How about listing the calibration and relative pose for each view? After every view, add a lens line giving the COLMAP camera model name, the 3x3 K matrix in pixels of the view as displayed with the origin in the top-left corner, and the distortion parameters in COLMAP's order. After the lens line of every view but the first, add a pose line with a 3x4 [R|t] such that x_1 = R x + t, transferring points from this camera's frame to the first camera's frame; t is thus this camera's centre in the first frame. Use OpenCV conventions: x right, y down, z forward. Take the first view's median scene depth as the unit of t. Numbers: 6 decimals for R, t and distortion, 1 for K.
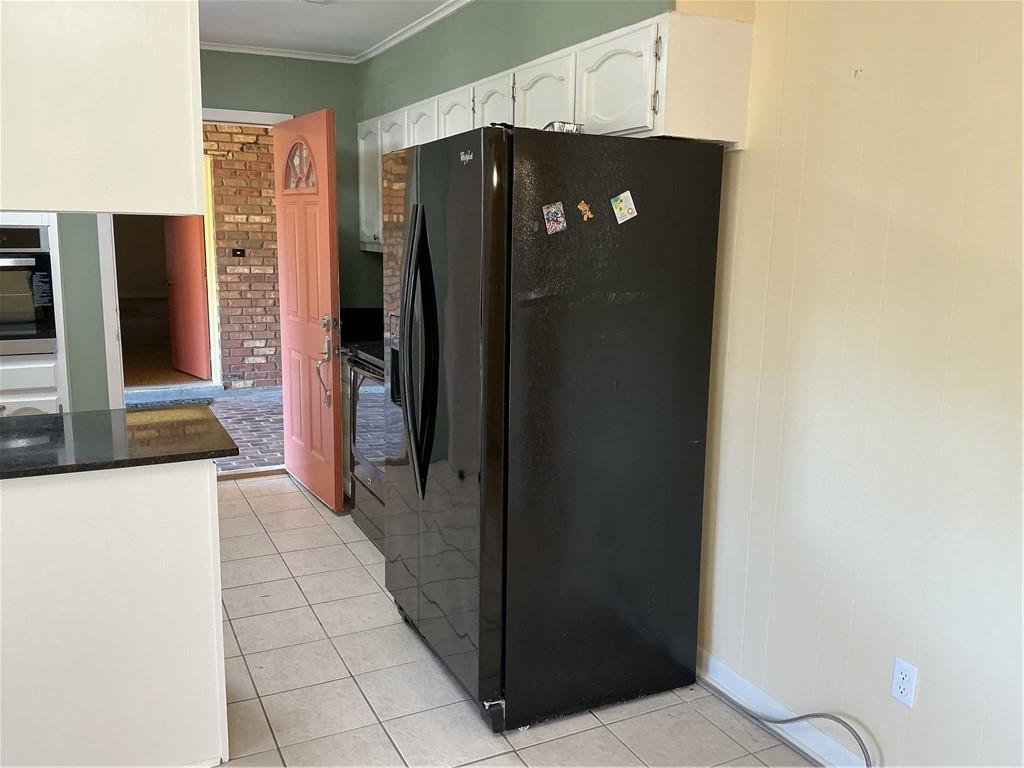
lens RADIAL K [[854.3, 0, 512.2], [0, 854.3, 384.2], [0, 0, 1]] dist [0.100698, -0.180952]
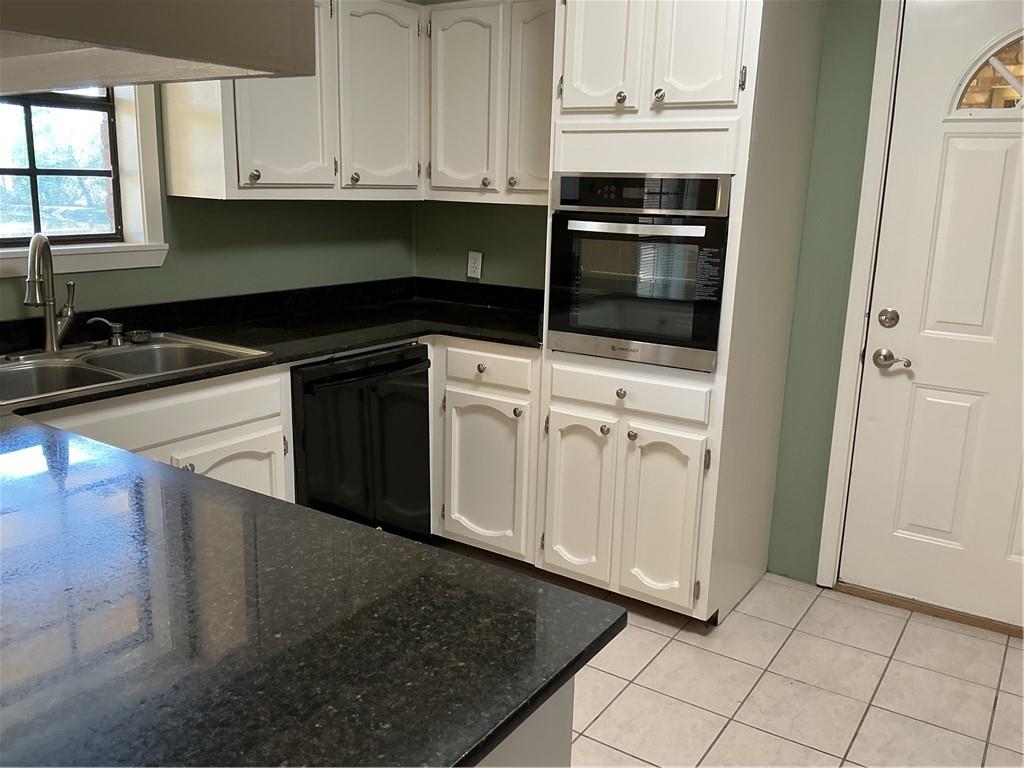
lens RADIAL K [[854.3, 0, 512.5], [0, 854.3, 385.3], [0, 0, 1]] dist [0.100698, -0.180952]
pose [[0.493901, 0.197250, -0.846850, -0.050633], [-0.168203, 0.977207, 0.129514, -0.086952], [0.853094, 0.078476, 0.515821, 0.546632]]
